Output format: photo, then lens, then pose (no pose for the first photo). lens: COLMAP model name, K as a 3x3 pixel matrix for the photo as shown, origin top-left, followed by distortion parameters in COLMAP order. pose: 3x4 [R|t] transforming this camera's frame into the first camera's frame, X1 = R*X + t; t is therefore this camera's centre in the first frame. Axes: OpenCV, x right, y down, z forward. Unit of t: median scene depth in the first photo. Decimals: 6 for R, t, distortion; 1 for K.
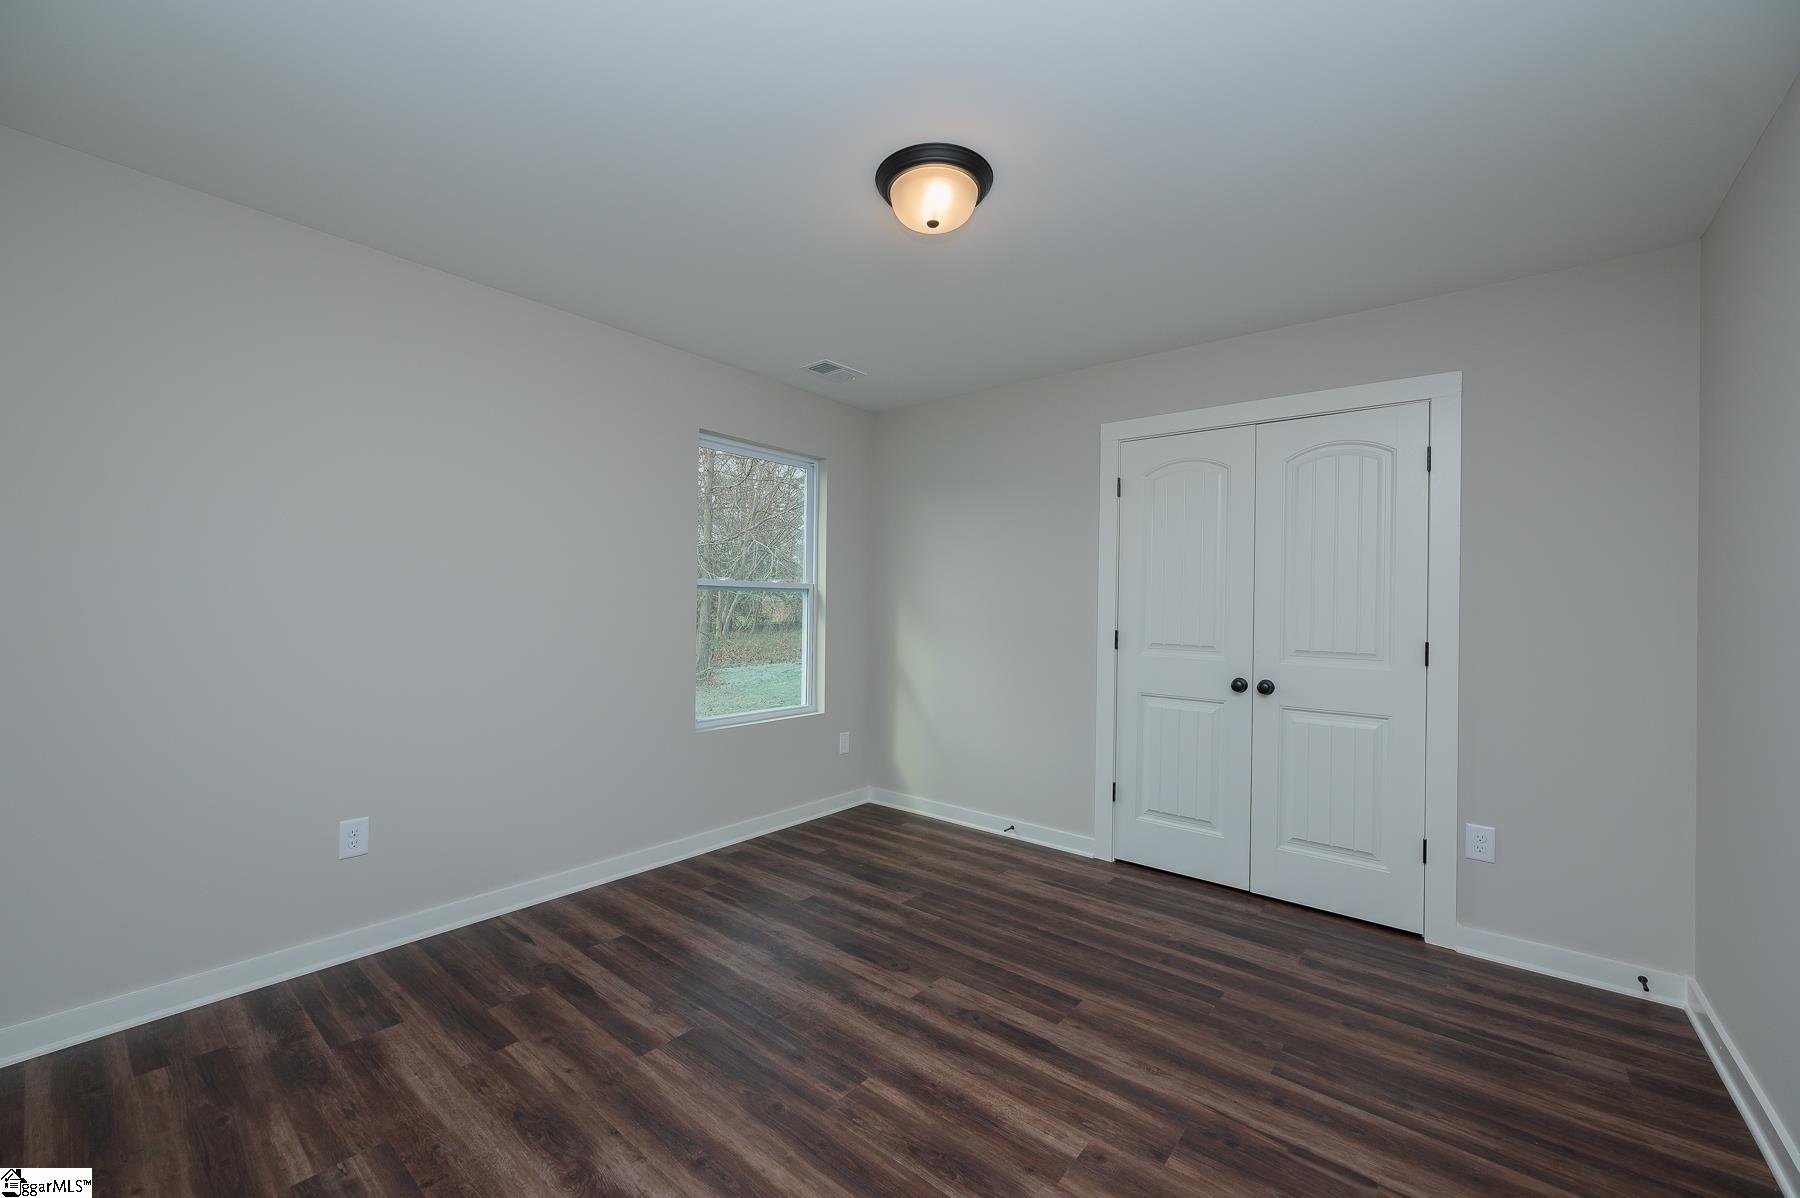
lens RADIAL K [[737.5, 0, 892.1], [0, 737.5, 597.0], [0, 0, 1]] dist [-0.005937, 0.000424]
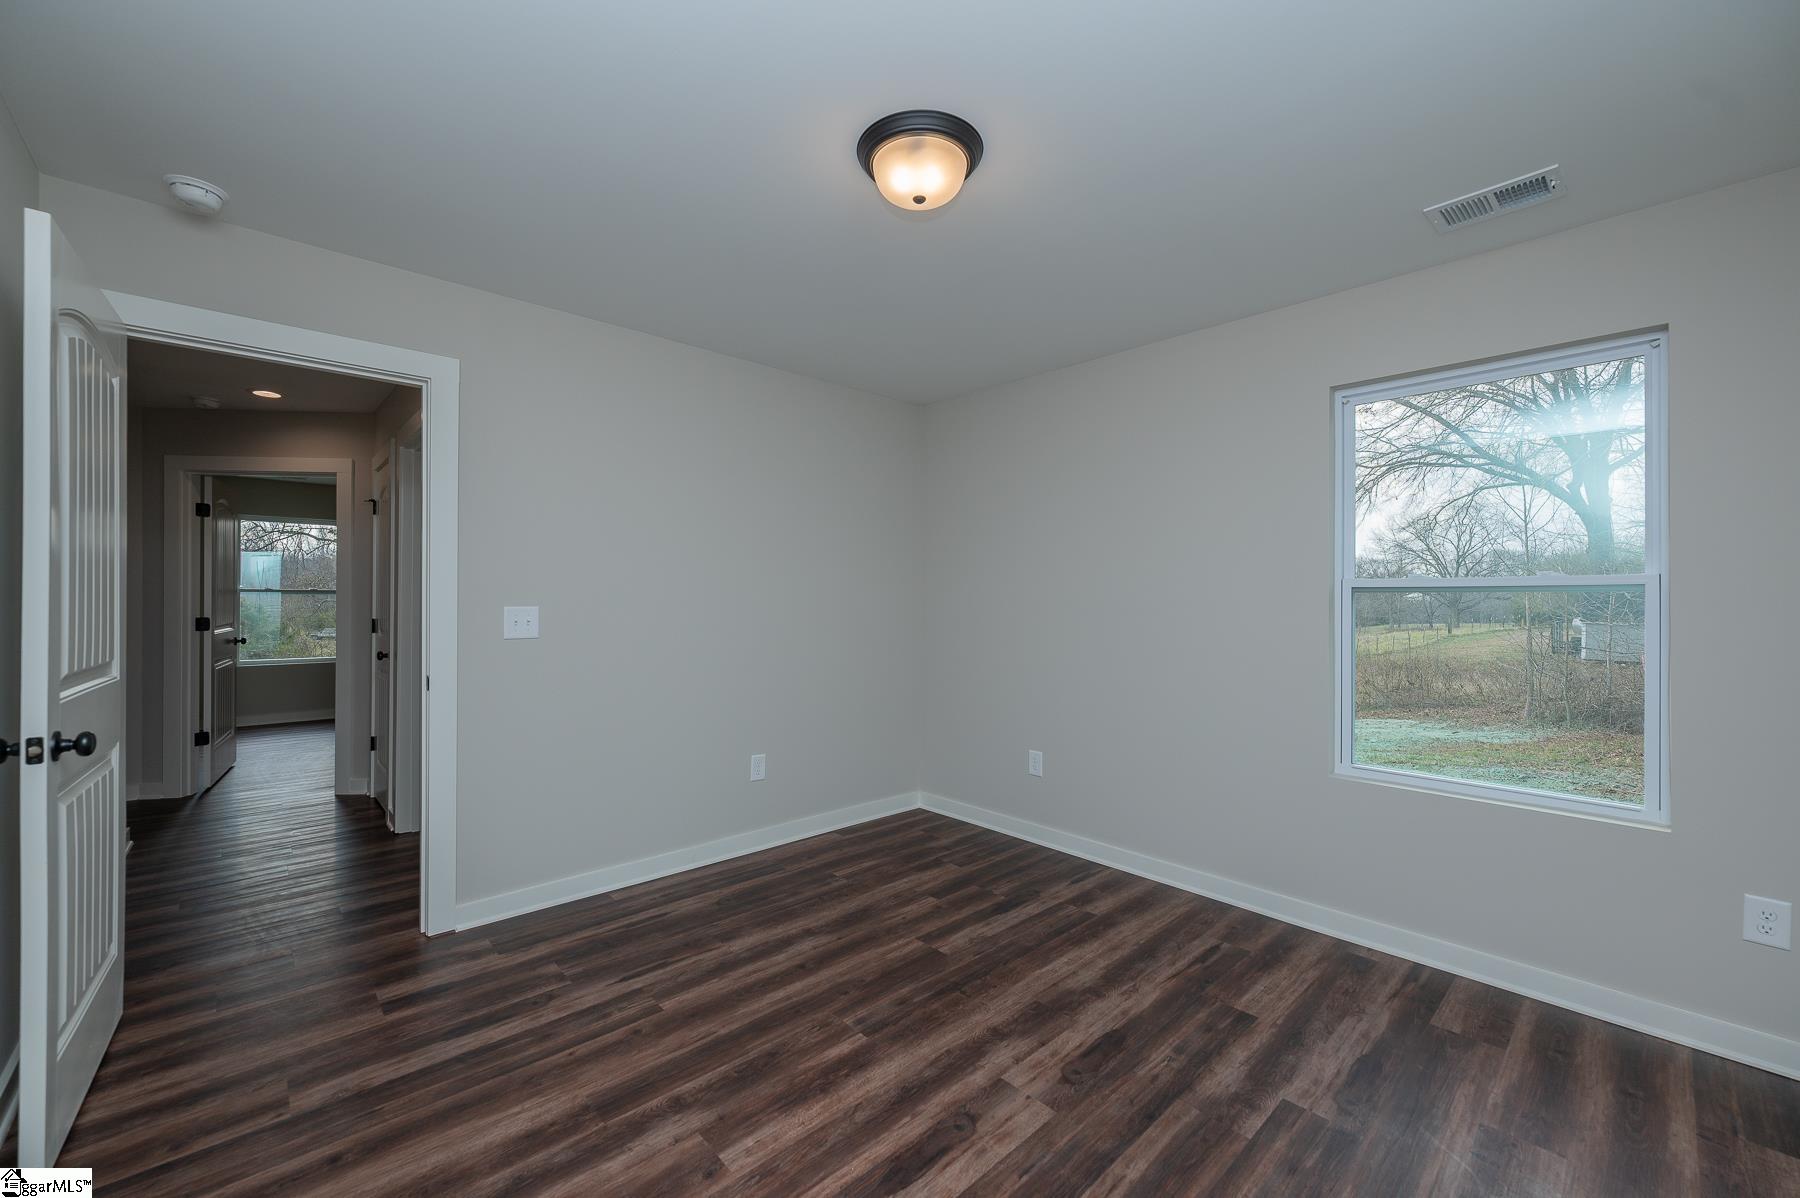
lens RADIAL K [[737.5, 0, 898.9], [0, 737.5, 596.1], [0, 0, 1]] dist [-0.005937, 0.000424]
pose [[-0.157618, -0.020421, -0.987289, 0.889063], [-0.004380, 0.999791, -0.019980, 0.011923], [0.987490, 0.001175, -0.157675, 1.021327]]
